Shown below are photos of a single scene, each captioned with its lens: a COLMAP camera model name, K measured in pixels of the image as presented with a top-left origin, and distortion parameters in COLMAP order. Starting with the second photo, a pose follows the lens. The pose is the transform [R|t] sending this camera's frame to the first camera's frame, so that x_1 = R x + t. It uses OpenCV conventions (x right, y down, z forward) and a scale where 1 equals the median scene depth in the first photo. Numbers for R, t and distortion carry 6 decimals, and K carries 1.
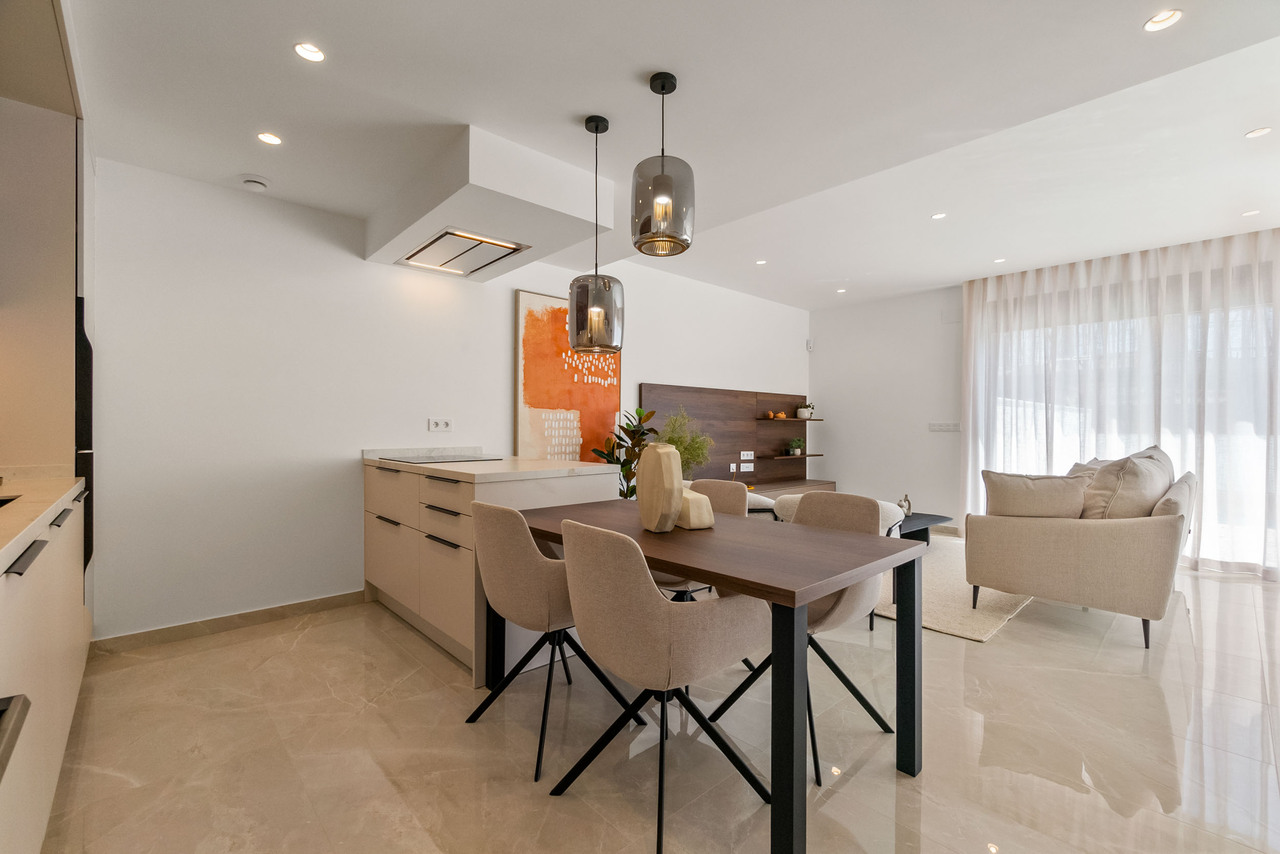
lens RADIAL K [[552.0, 0, 646.8], [0, 552.0, 427.4], [0, 0, 1]] dist [-0.005163, 0.000655]
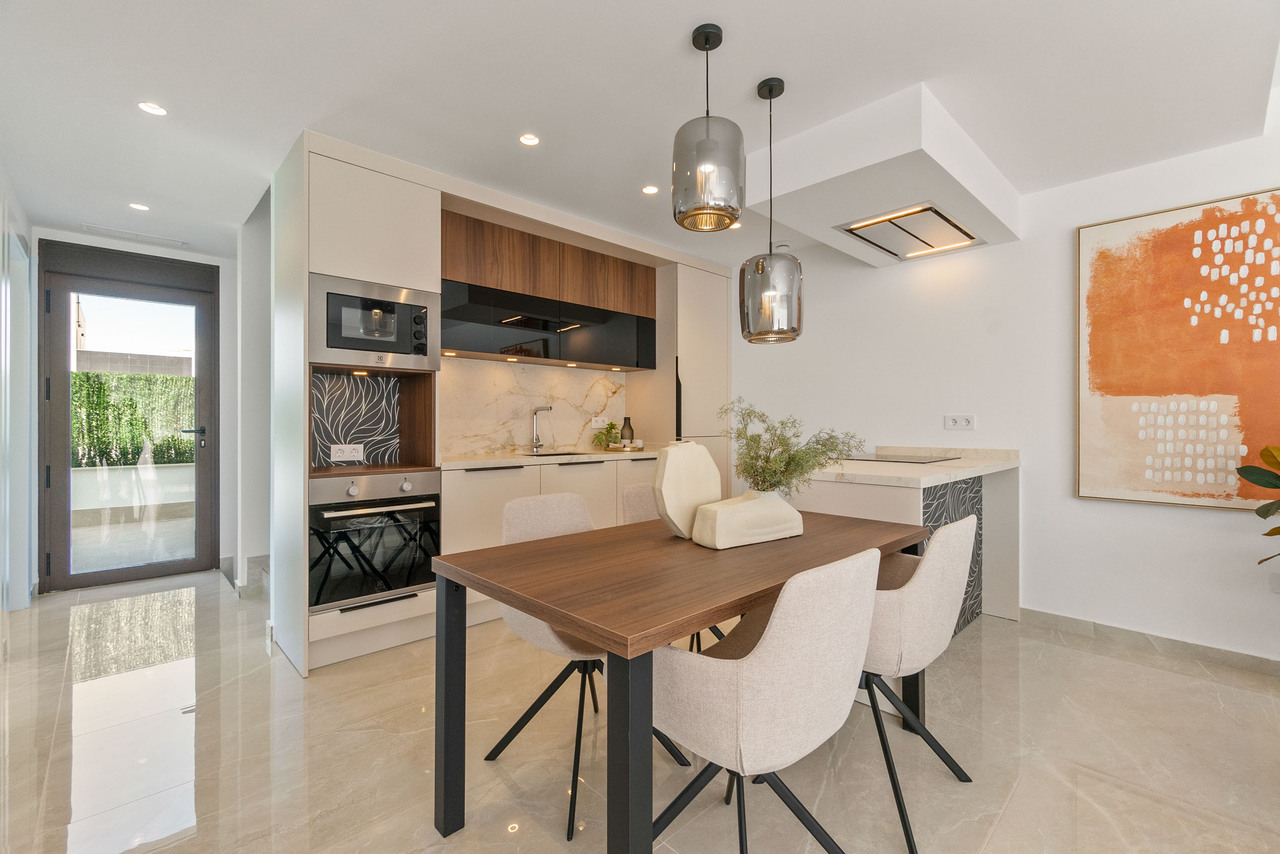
lens RADIAL K [[552.0, 0, 637.7], [0, 552.0, 423.7], [0, 0, 1]] dist [-0.005163, 0.000655]
pose [[0.014171, -0.003279, -0.999894, 0.452089], [-0.001752, 0.999993, -0.003304, 0.001353], [0.999898, 0.001799, 0.014165, 0.431342]]
